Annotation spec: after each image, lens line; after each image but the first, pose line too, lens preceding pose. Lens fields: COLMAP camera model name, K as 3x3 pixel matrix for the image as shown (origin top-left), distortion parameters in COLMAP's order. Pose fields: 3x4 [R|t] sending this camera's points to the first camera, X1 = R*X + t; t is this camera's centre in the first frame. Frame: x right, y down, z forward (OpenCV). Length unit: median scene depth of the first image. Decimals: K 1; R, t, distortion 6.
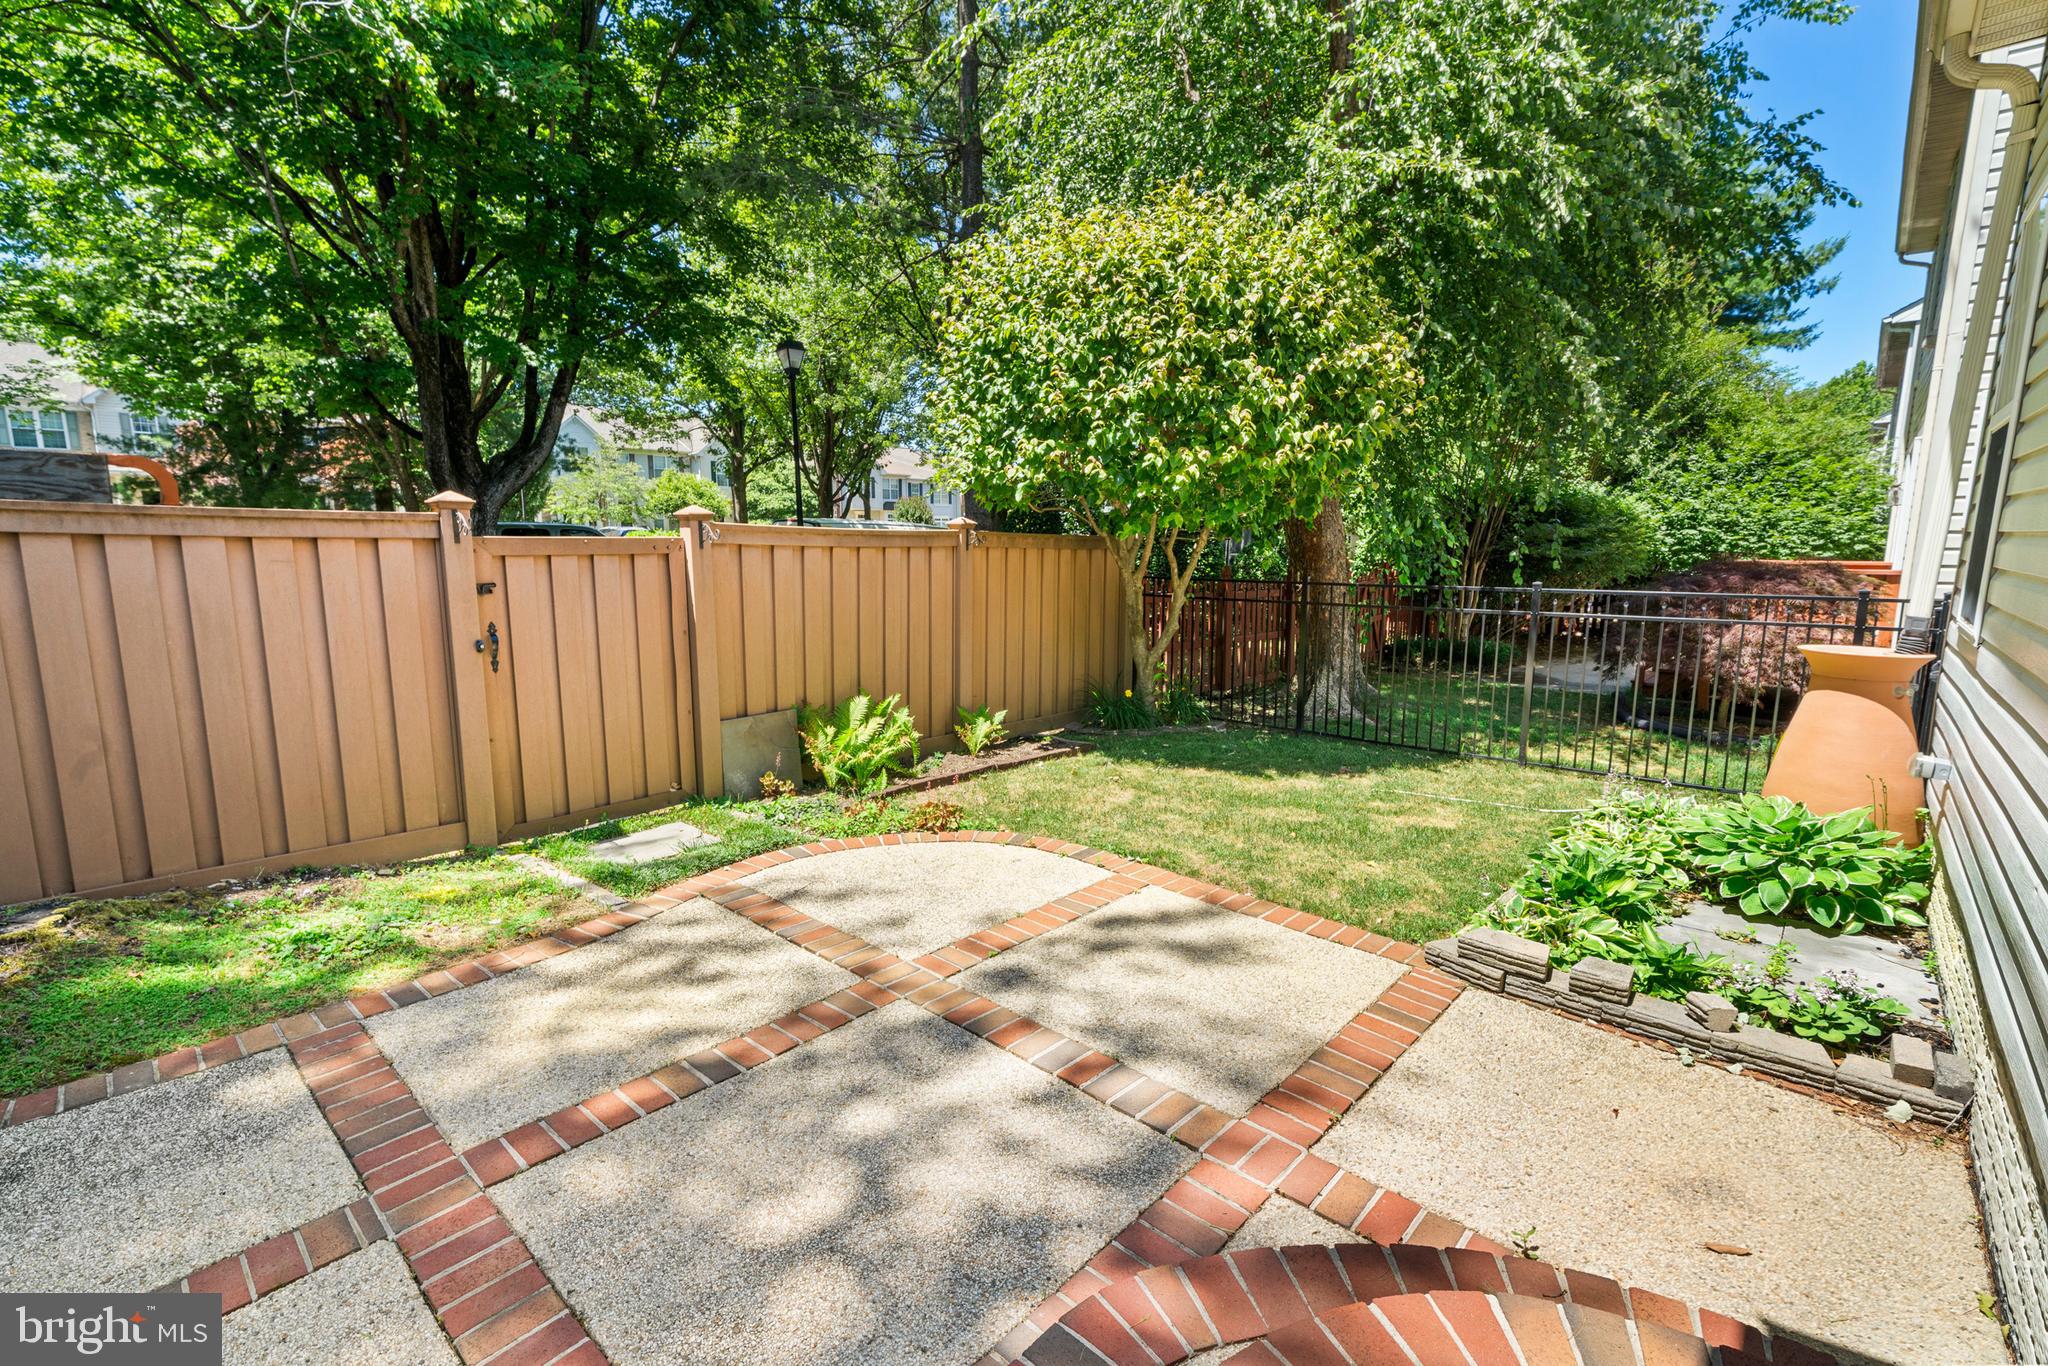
lens RADIAL K [[905.2, 0, 1025.1], [0, 905.2, 664.6], [0, 0, 1]] dist [0.009920, 0.000726]
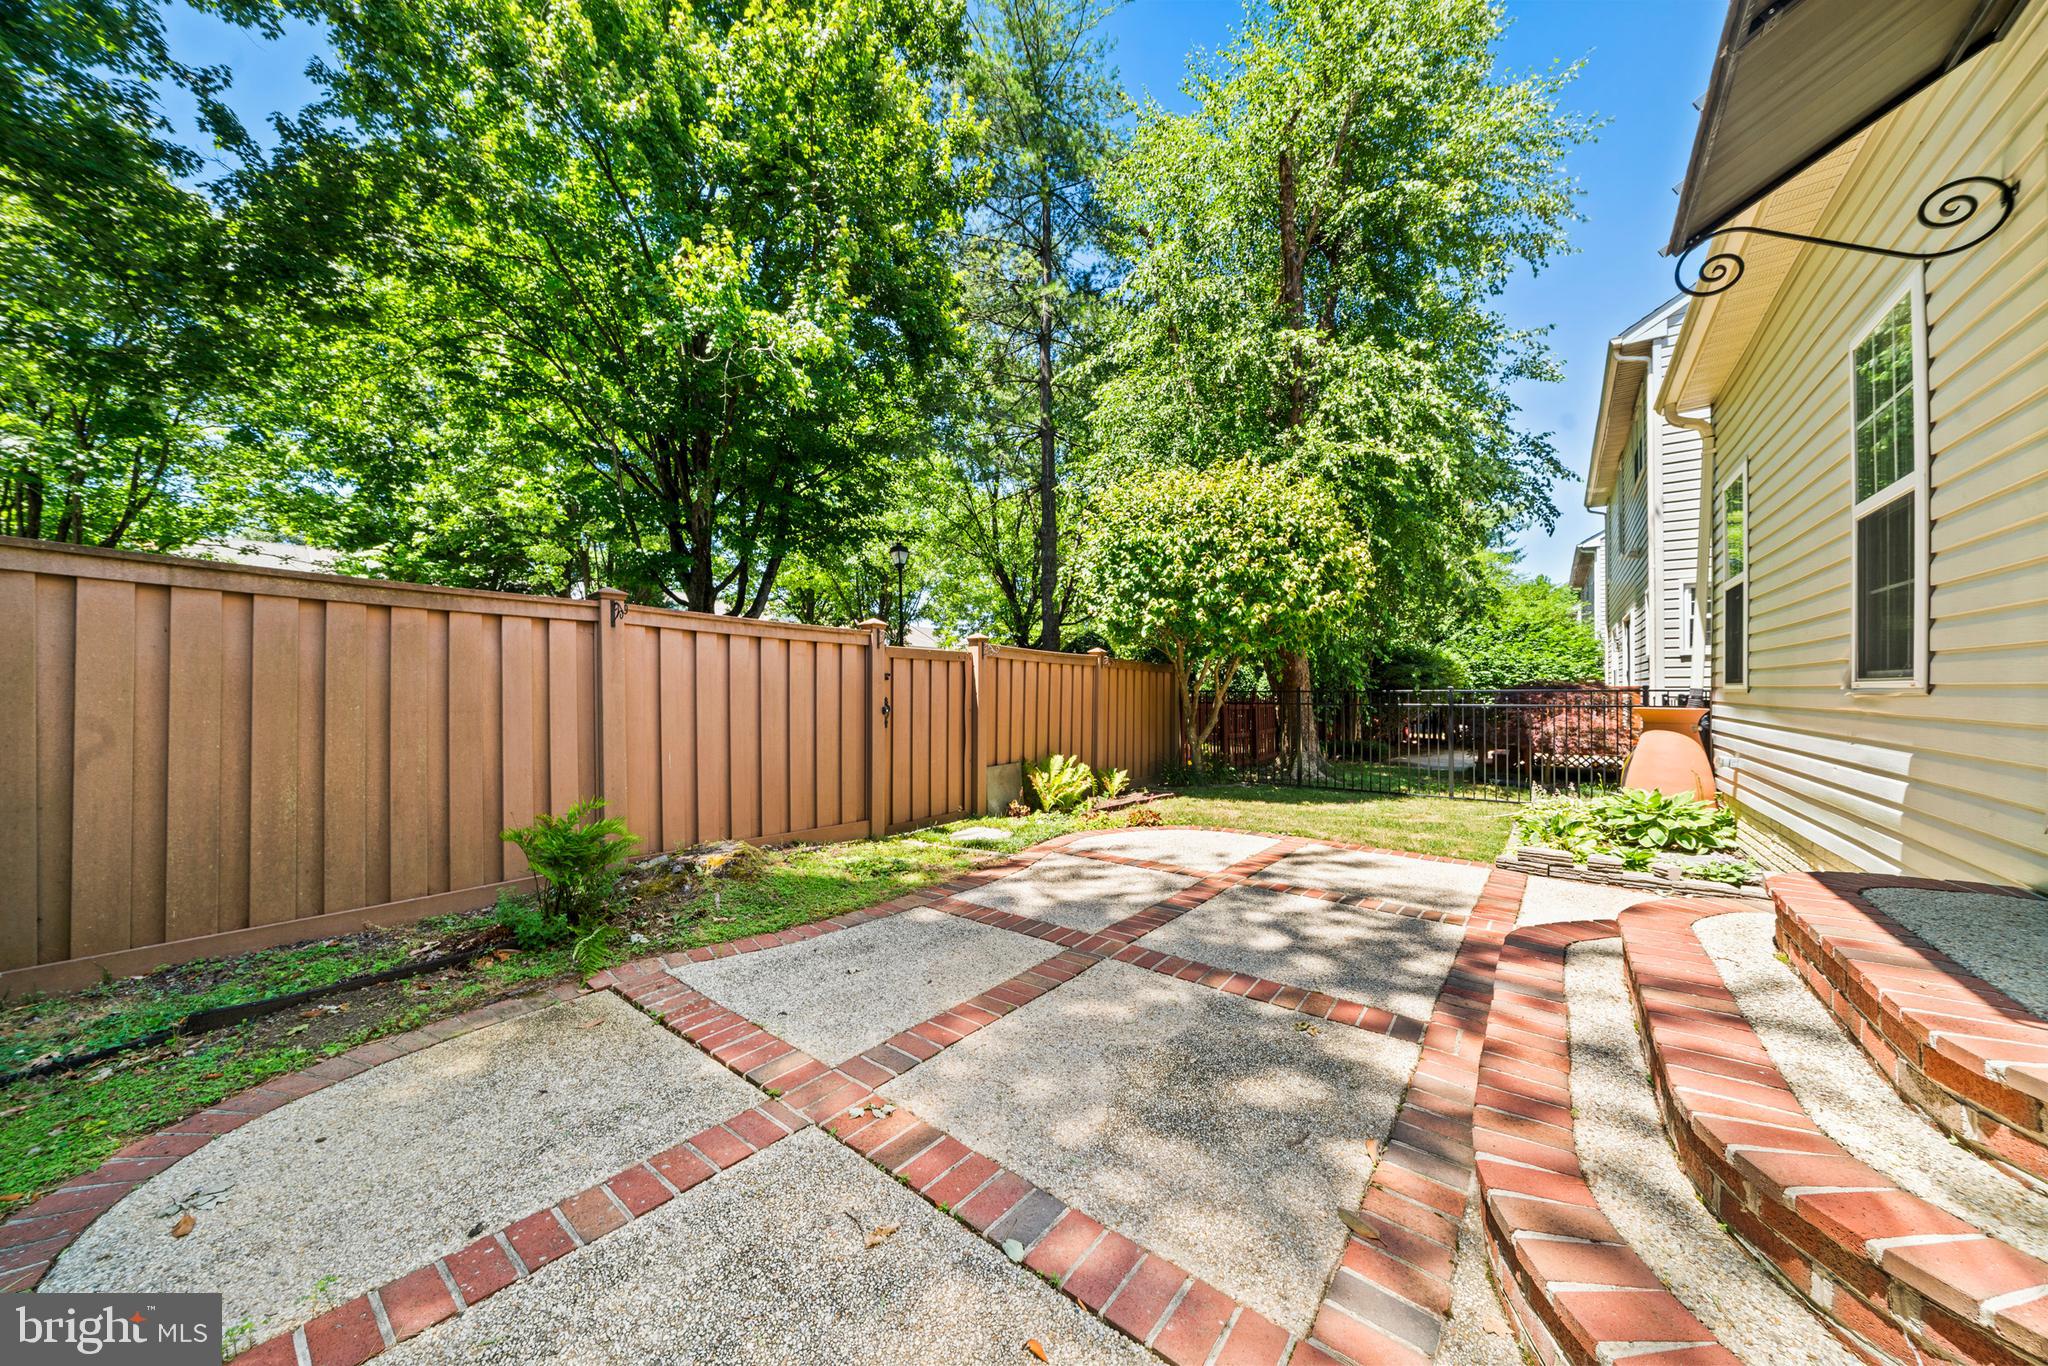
lens RADIAL K [[685.7, 0, 1014.5], [0, 685.7, 701.1], [0, 0, 1]] dist [0.011570, -0.001092]
pose [[0.996571, -0.001206, 0.082738, -0.427095], [0.012178, 0.991144, -0.132234, 0.121699], [-0.081845, 0.132788, 0.987759, -0.246865]]
